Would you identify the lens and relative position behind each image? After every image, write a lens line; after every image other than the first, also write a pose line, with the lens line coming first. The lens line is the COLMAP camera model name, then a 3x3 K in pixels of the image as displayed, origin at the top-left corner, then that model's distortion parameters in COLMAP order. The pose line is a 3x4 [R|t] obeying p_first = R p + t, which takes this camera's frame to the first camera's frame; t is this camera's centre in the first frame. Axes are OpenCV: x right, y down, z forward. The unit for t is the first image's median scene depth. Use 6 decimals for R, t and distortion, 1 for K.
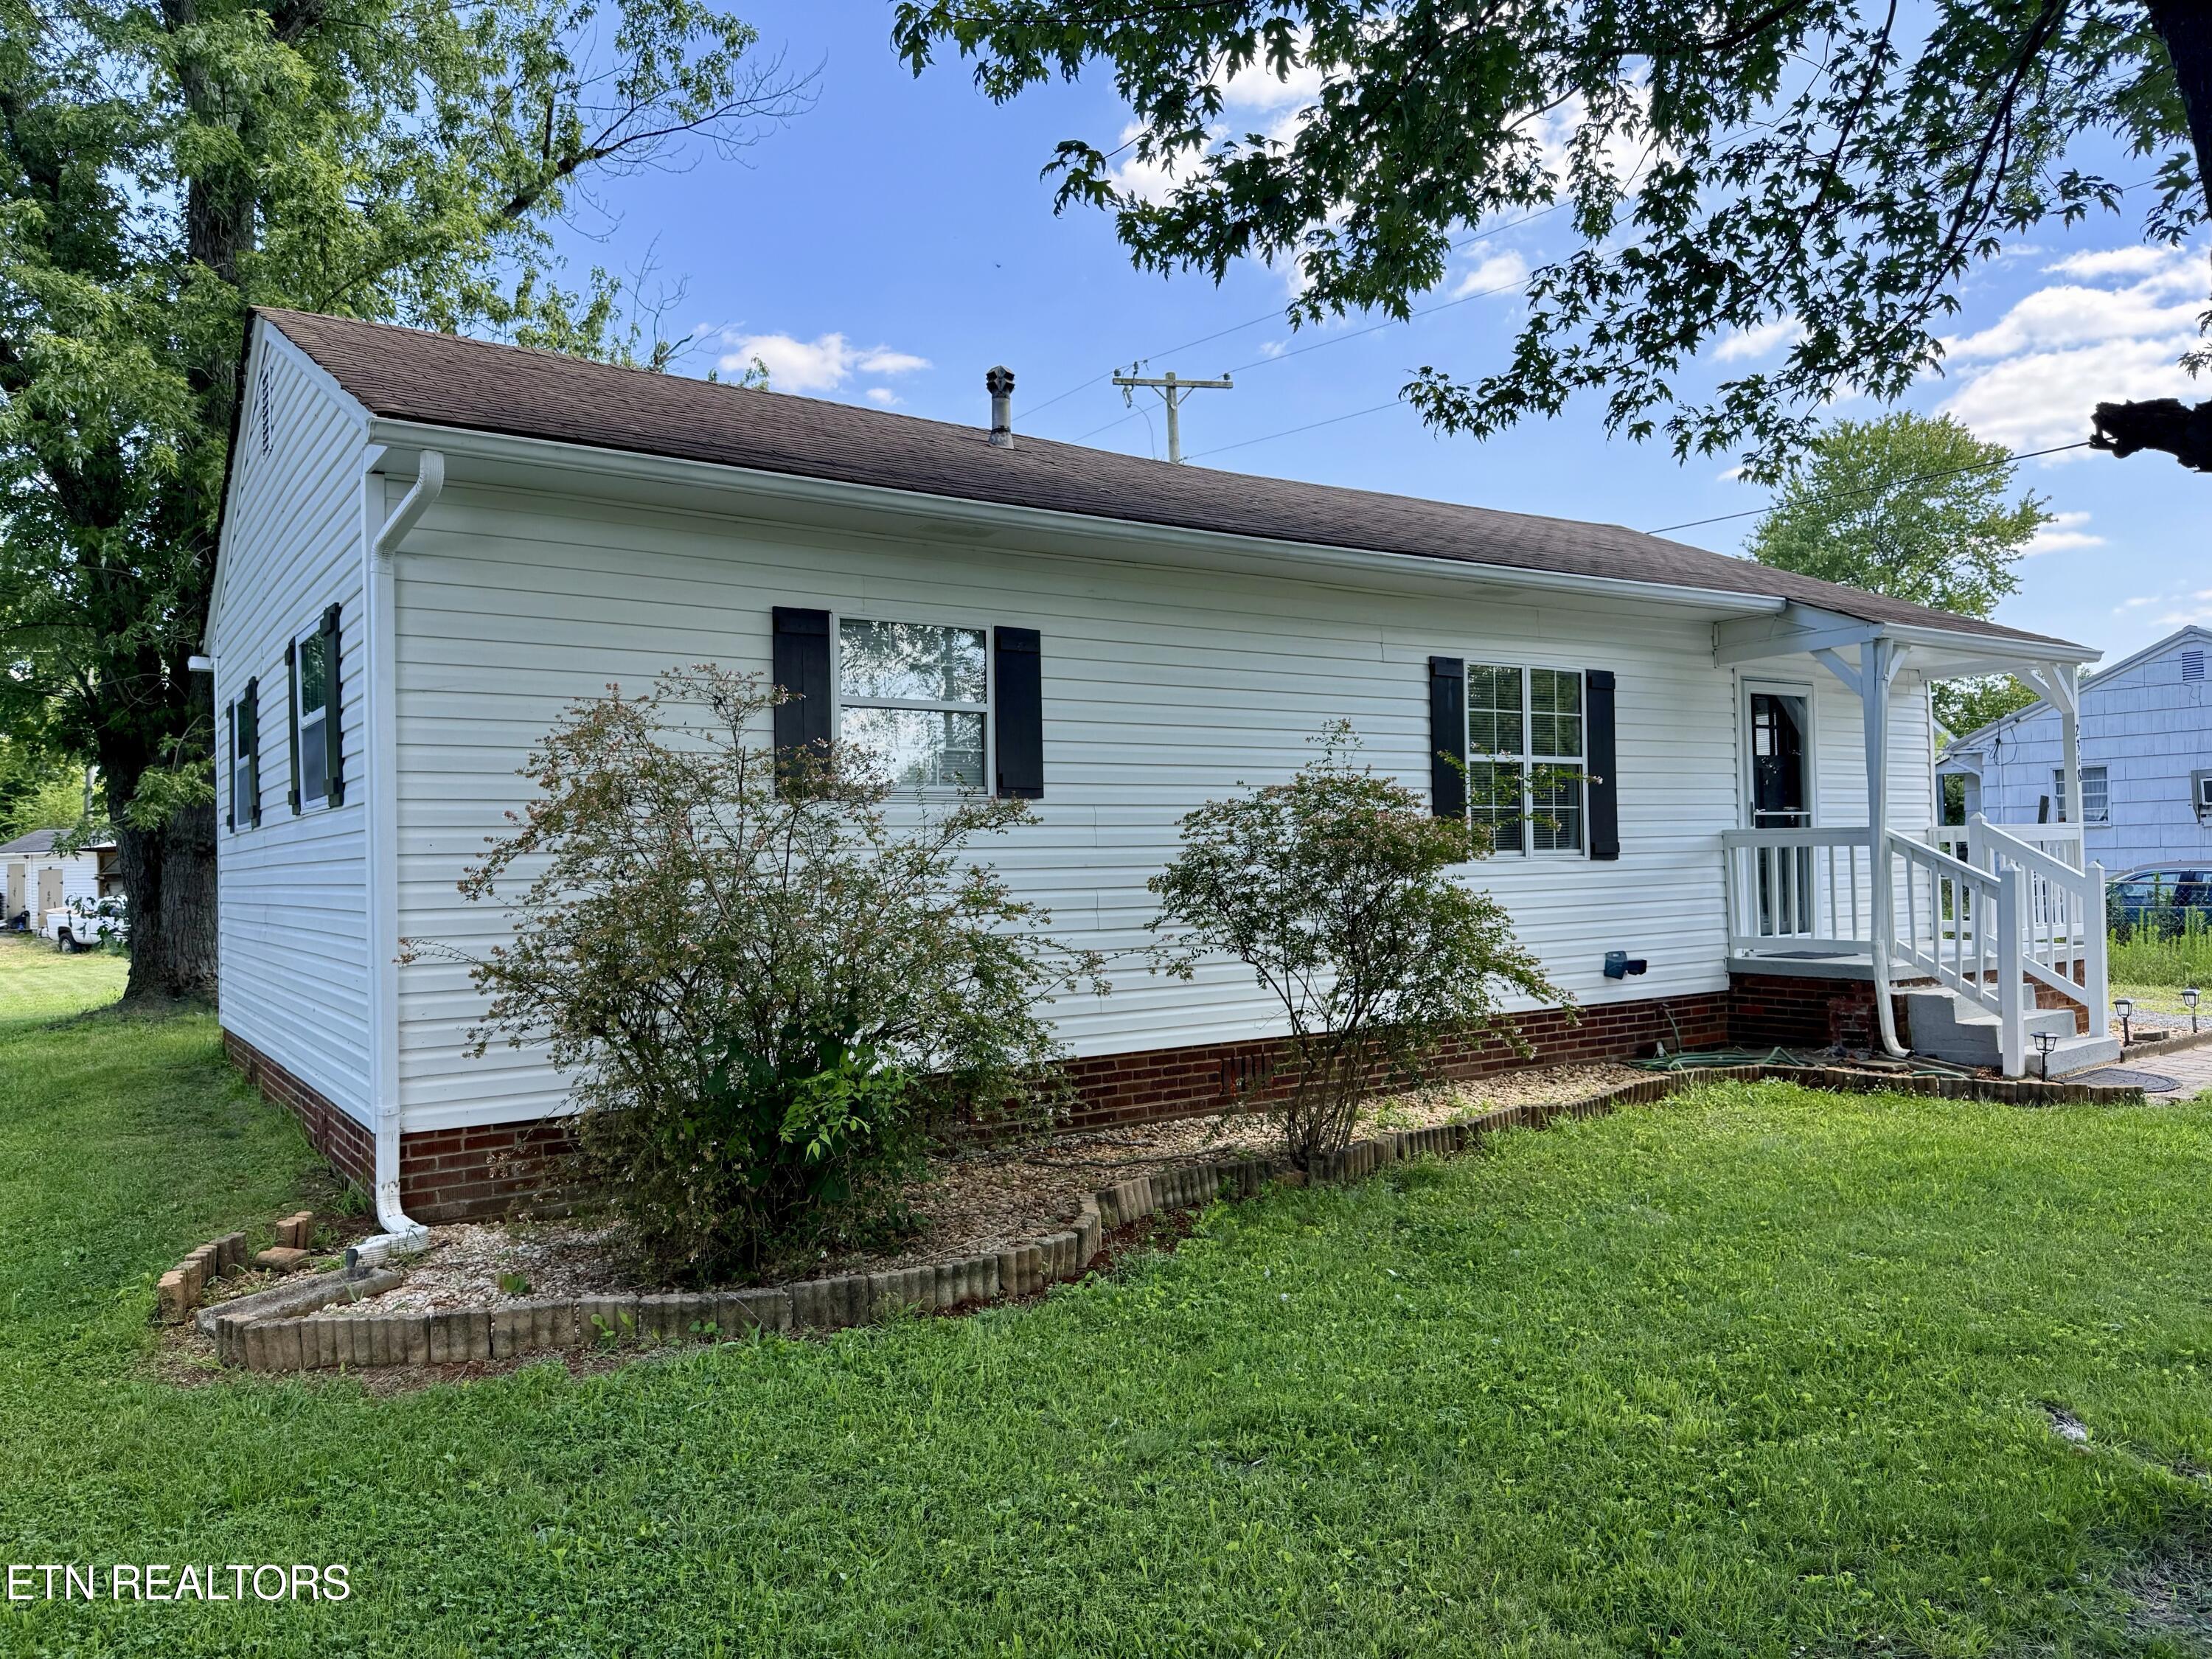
lens RADIAL K [[1559.0, 0, 1098.6], [0, 1559.0, 823.5], [0, 0, 1]] dist [0.042398, -0.048179]
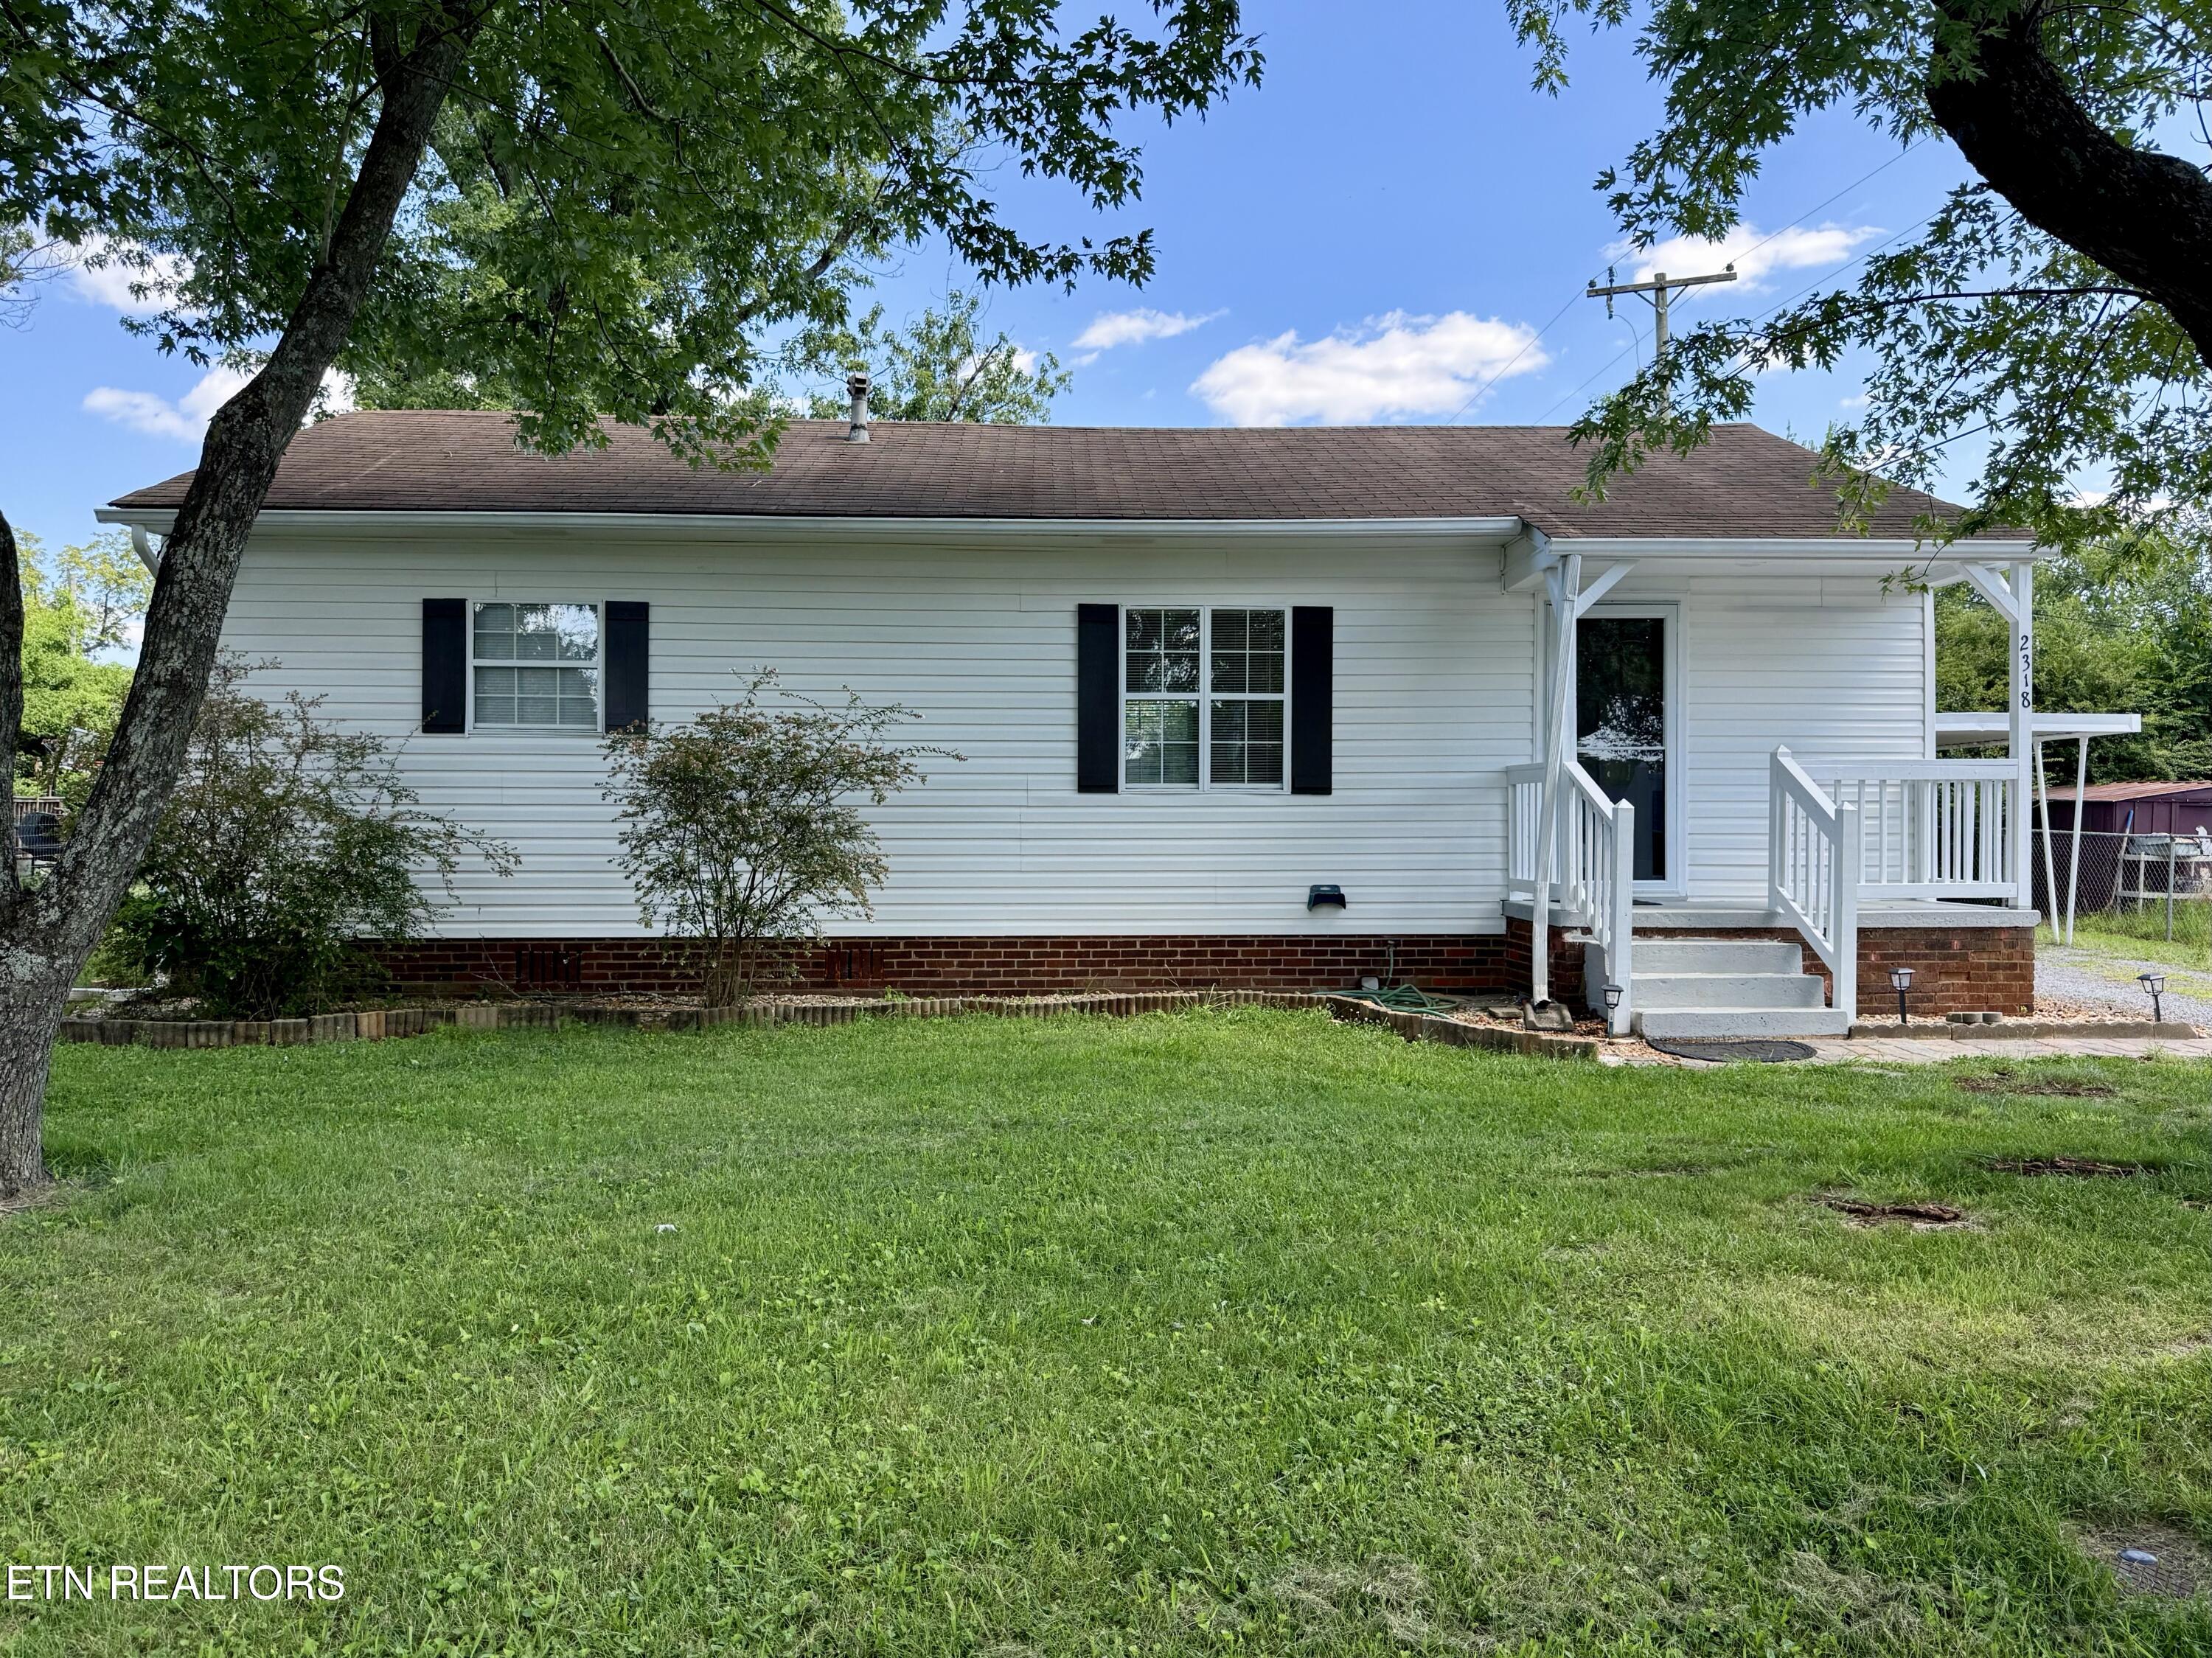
lens RADIAL K [[1558.9, 0, 1110.5], [0, 1558.9, 844.4], [0, 0, 1]] dist [0.042398, -0.048179]
pose [[0.847486, 0.037912, -0.529462, 0.761558], [-0.009687, 0.998385, 0.055985, 0.000510], [0.530730, -0.042317, 0.846484, 0.072004]]
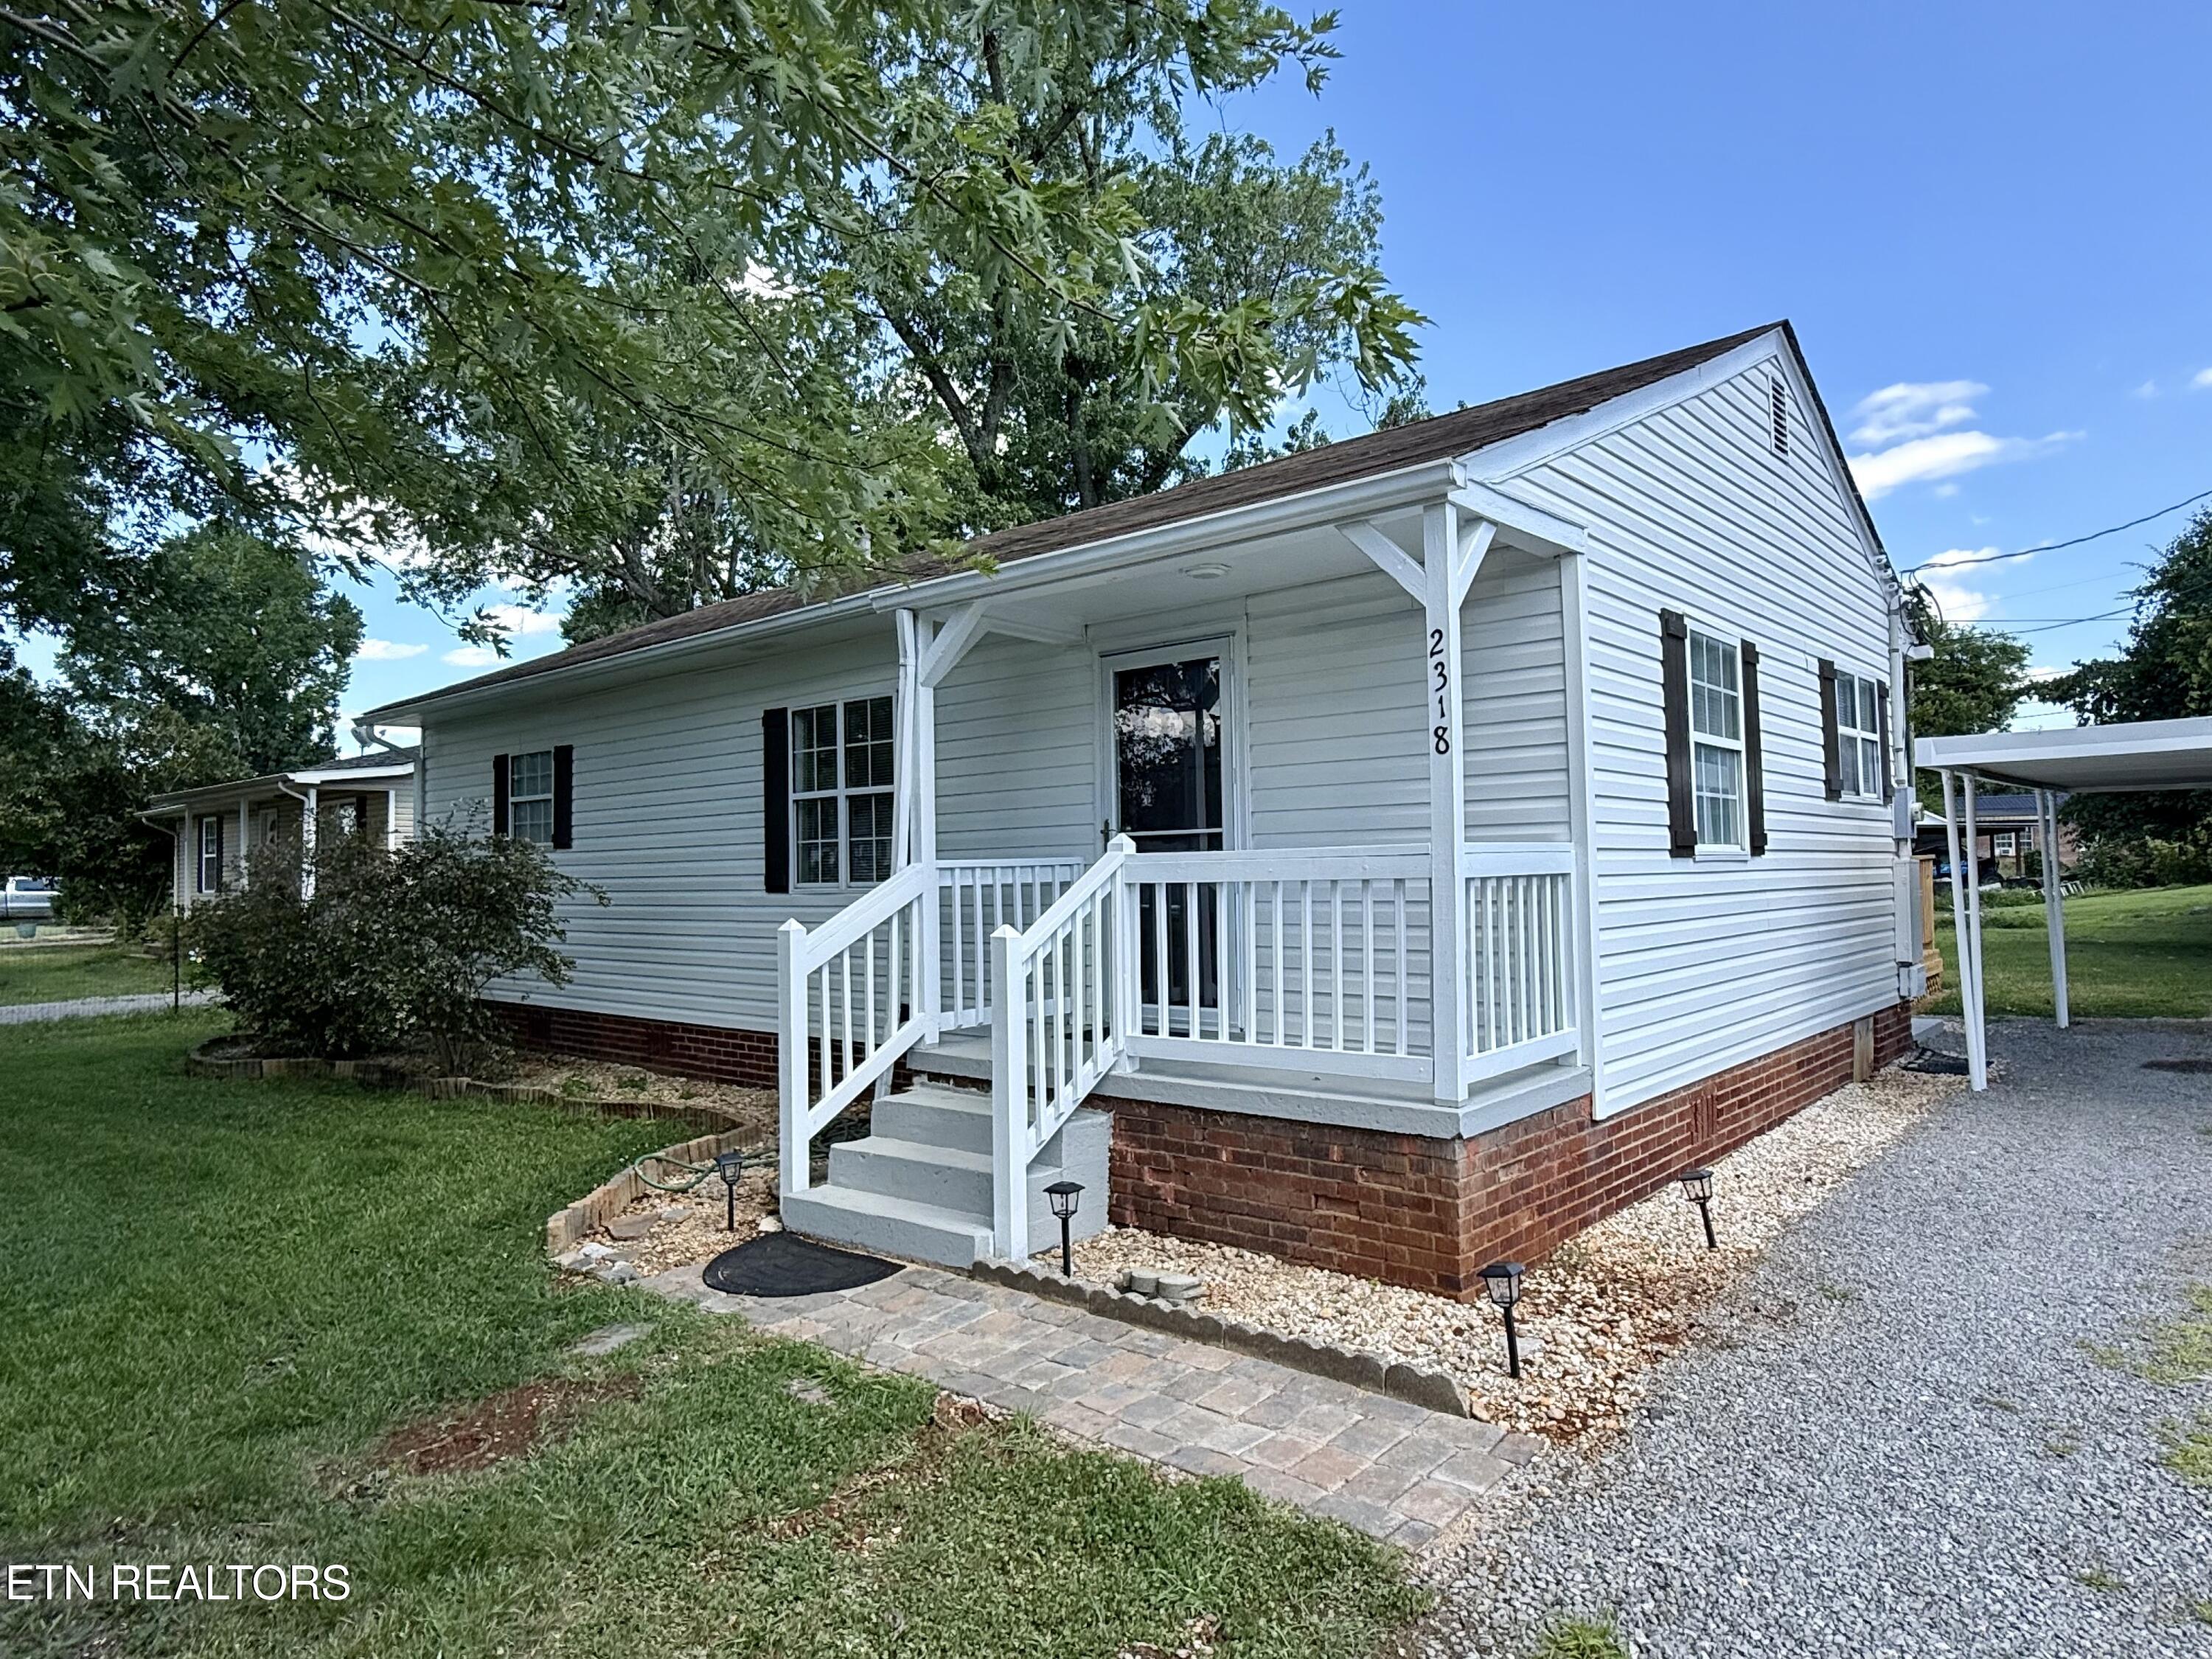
lens RADIAL K [[1344.7, 0, 1112.6], [0, 1344.7, 815.5], [0, 0, 1]] dist [-0.001256, -0.000039]
pose [[0.255082, -0.015774, -0.966791, 1.140510], [0.036118, 0.999325, -0.006775, -0.013110], [0.966245, -0.033190, 0.255480, 0.925915]]
